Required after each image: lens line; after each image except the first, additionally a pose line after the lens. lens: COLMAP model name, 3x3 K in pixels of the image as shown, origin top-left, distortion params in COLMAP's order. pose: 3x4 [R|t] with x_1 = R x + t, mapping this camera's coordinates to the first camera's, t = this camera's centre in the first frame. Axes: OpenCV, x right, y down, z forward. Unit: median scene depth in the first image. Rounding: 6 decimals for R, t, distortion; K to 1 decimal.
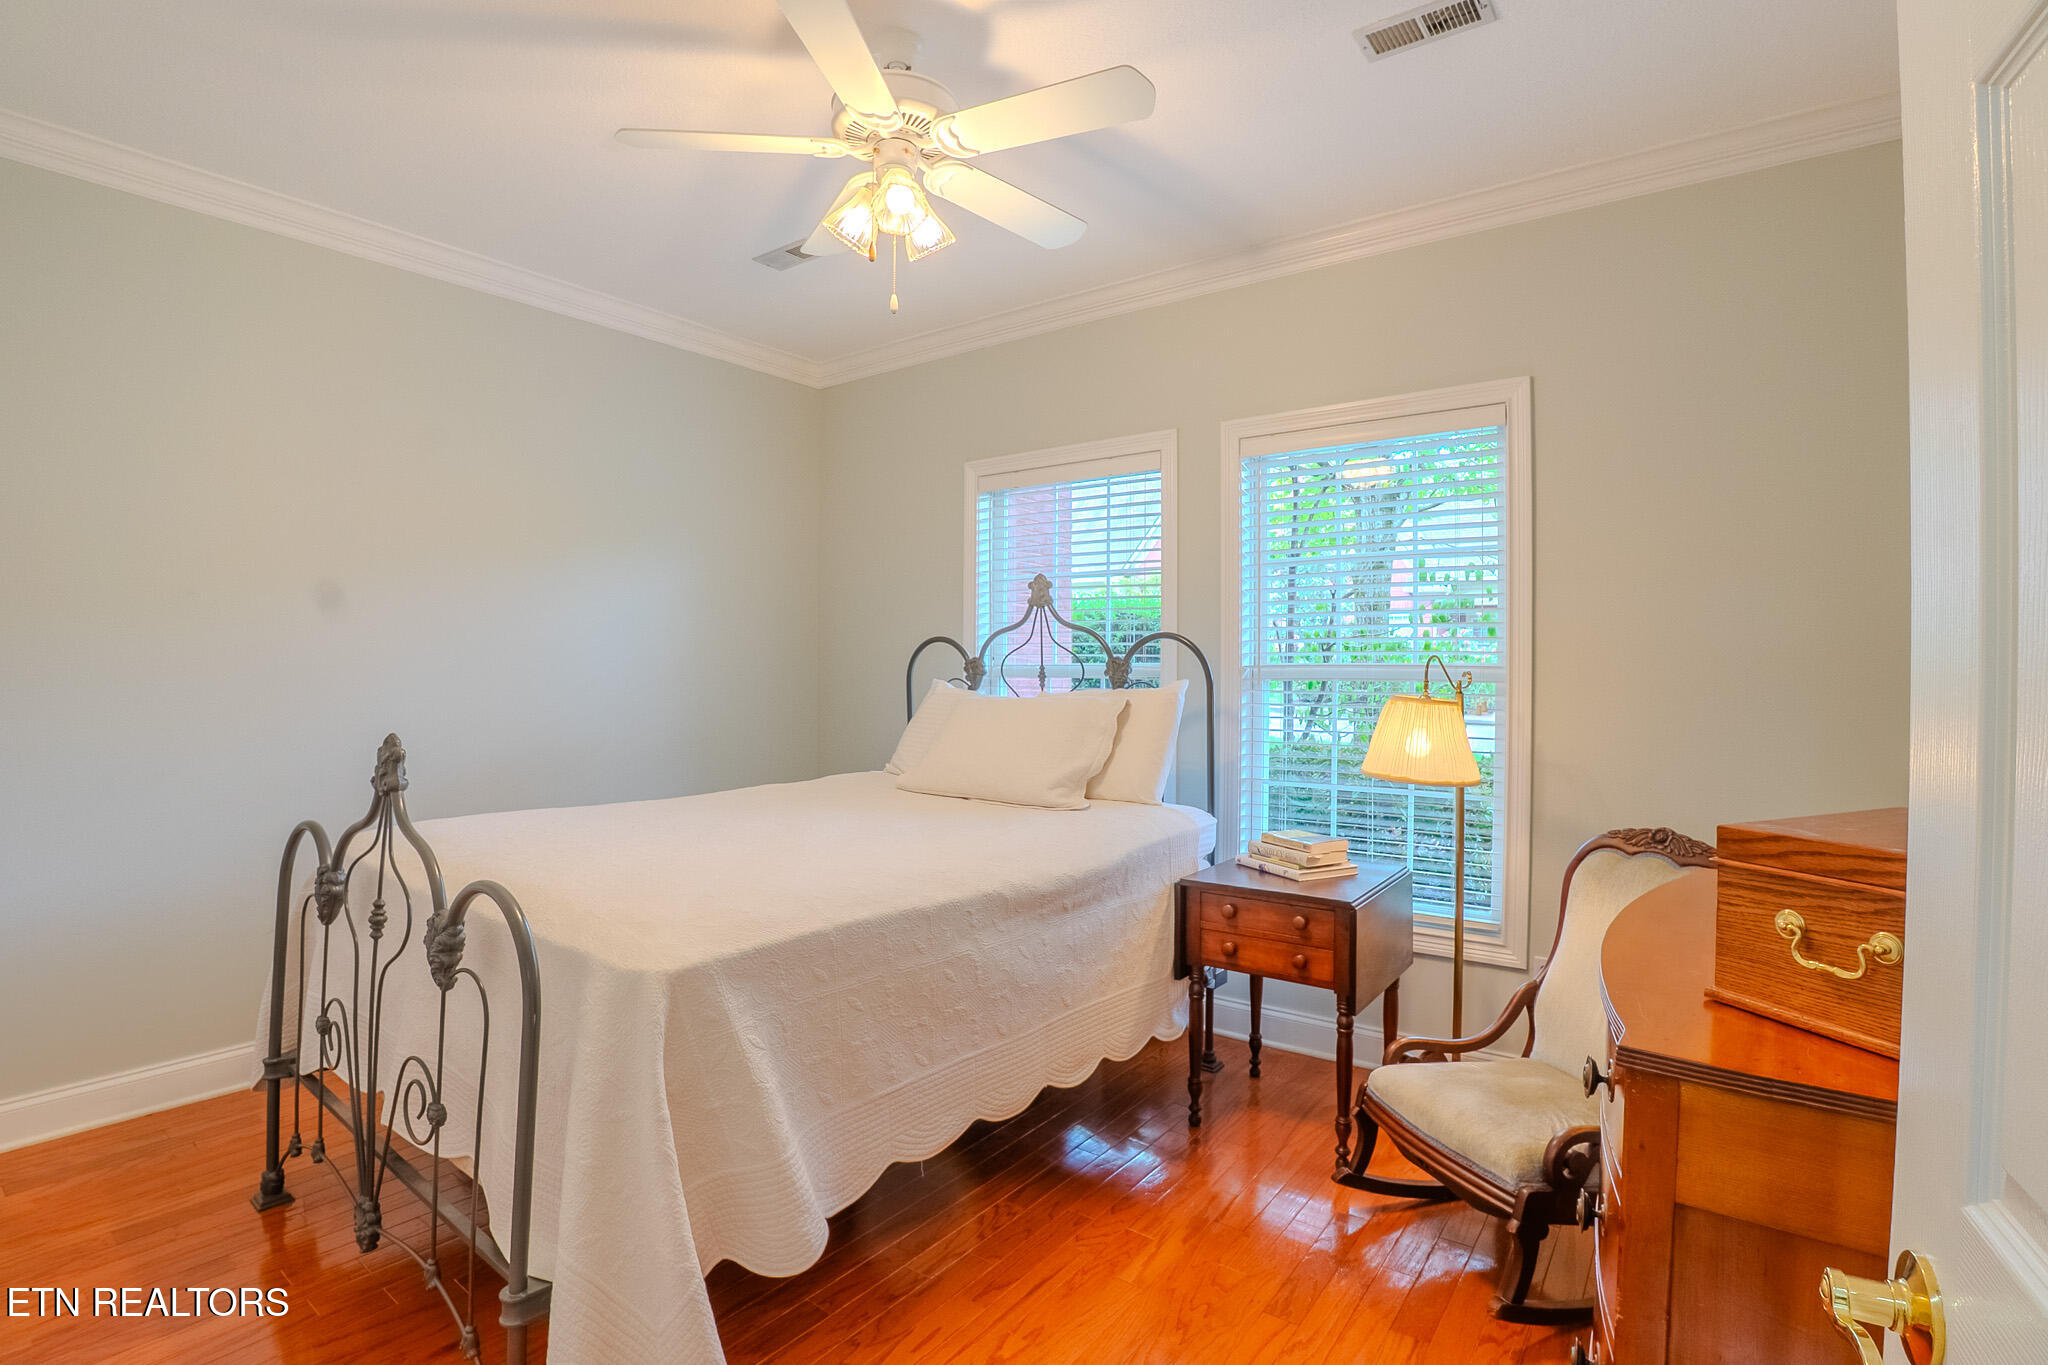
lens RADIAL K [[997.7, 0, 1028.0], [0, 997.7, 674.0], [0, 0, 1]] dist [-0.111709, 0.032296]
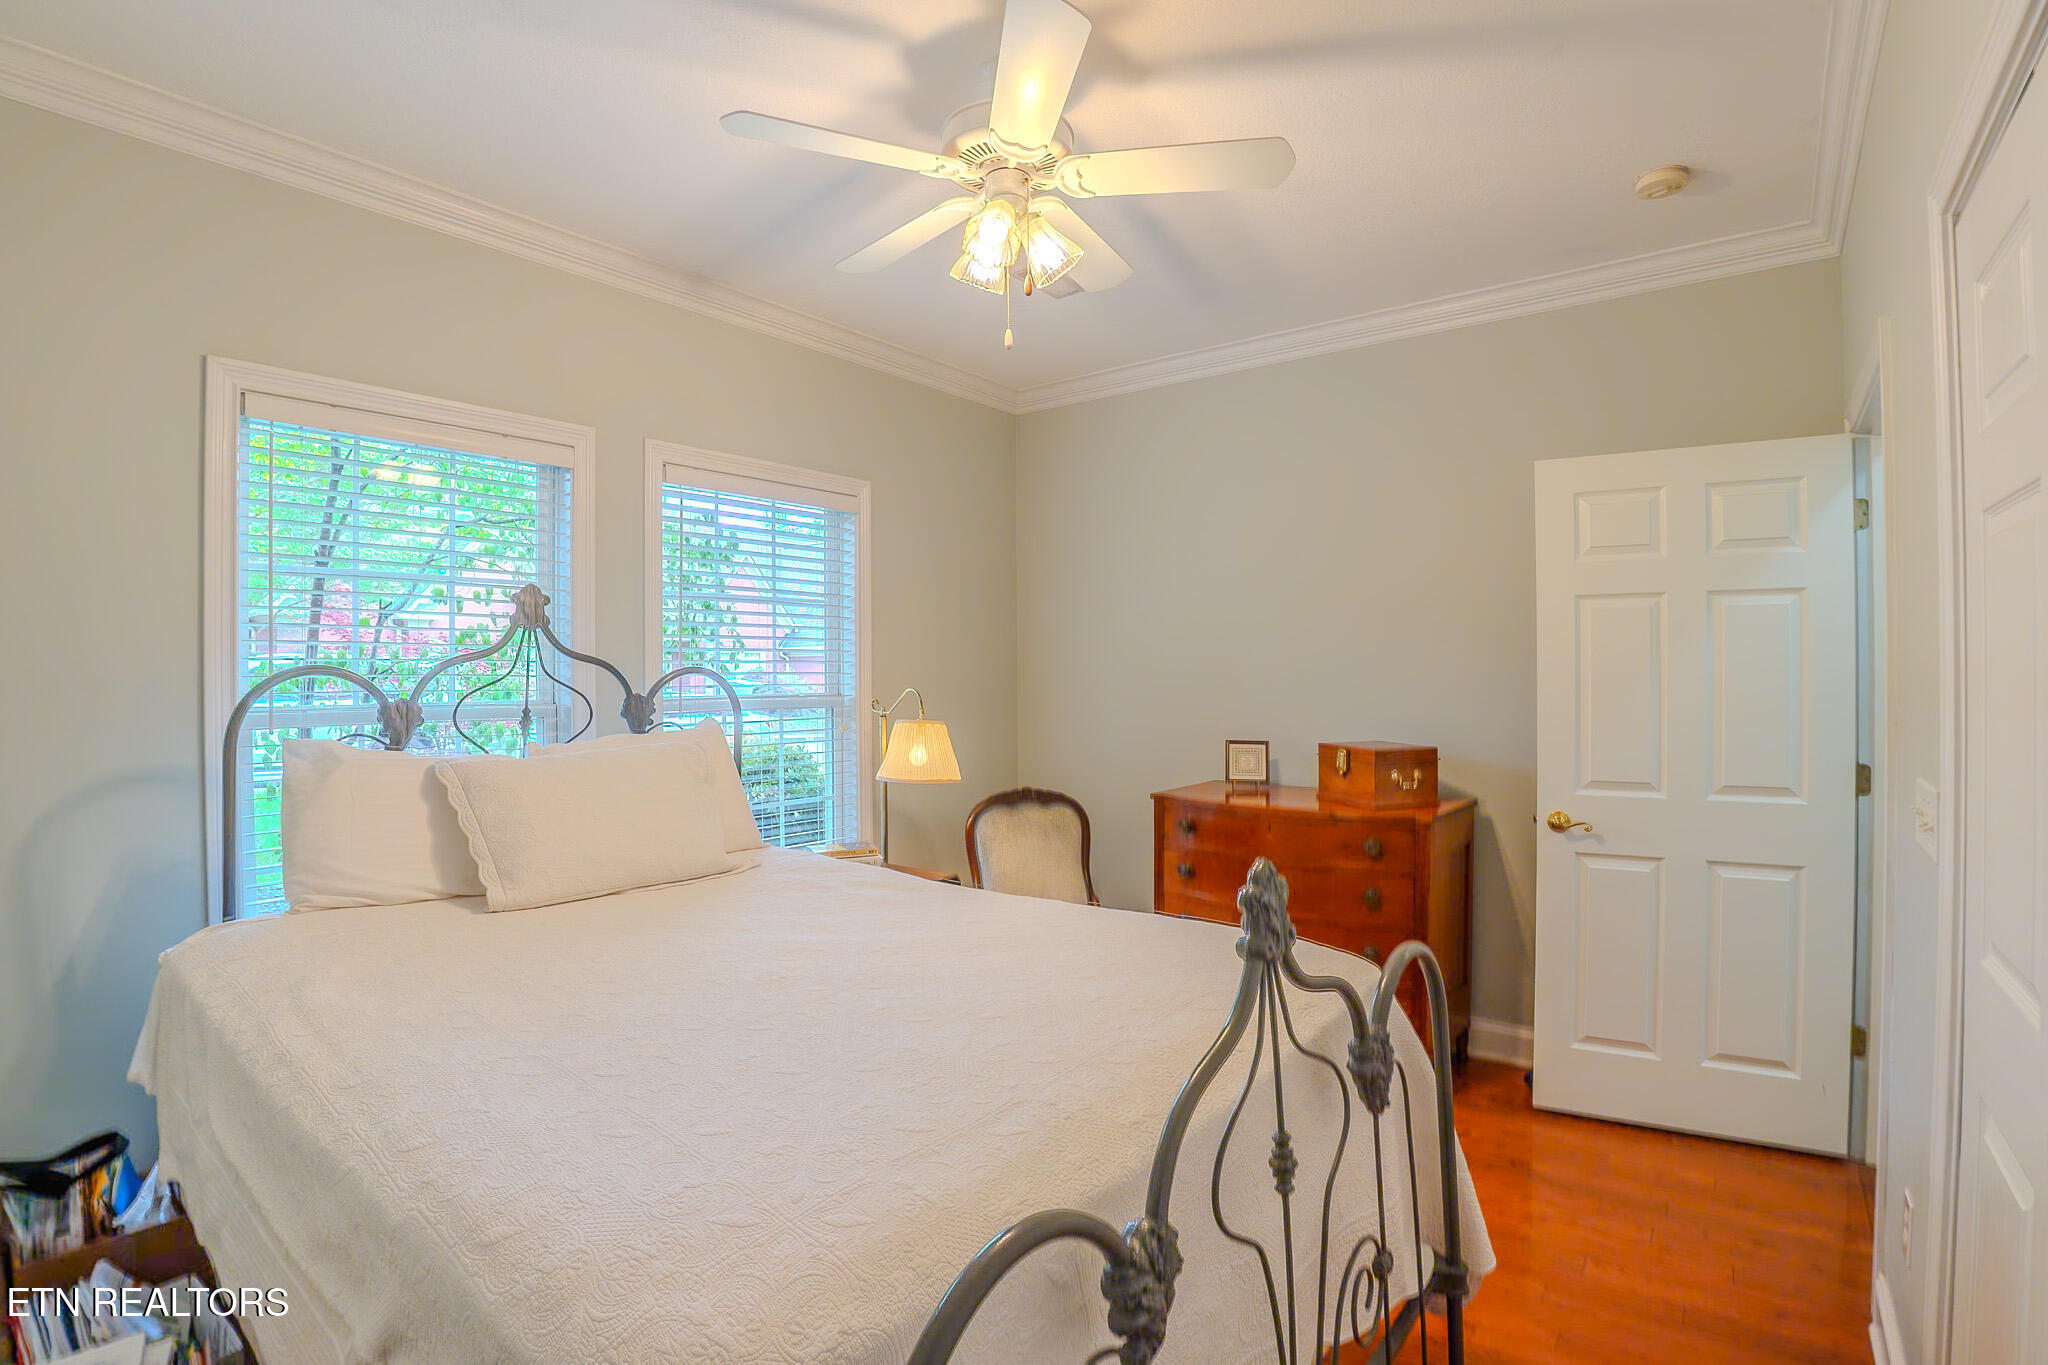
lens RADIAL K [[967.8, 0, 1019.9], [0, 967.8, 675.1], [0, 0, 1]] dist [-0.085745, 0.021134]
pose [[0.009750, -0.001344, 0.999952, -0.711794], [0.019502, 0.999809, 0.001154, -0.026471], [-0.999762, 0.019490, 0.009774, 0.639699]]
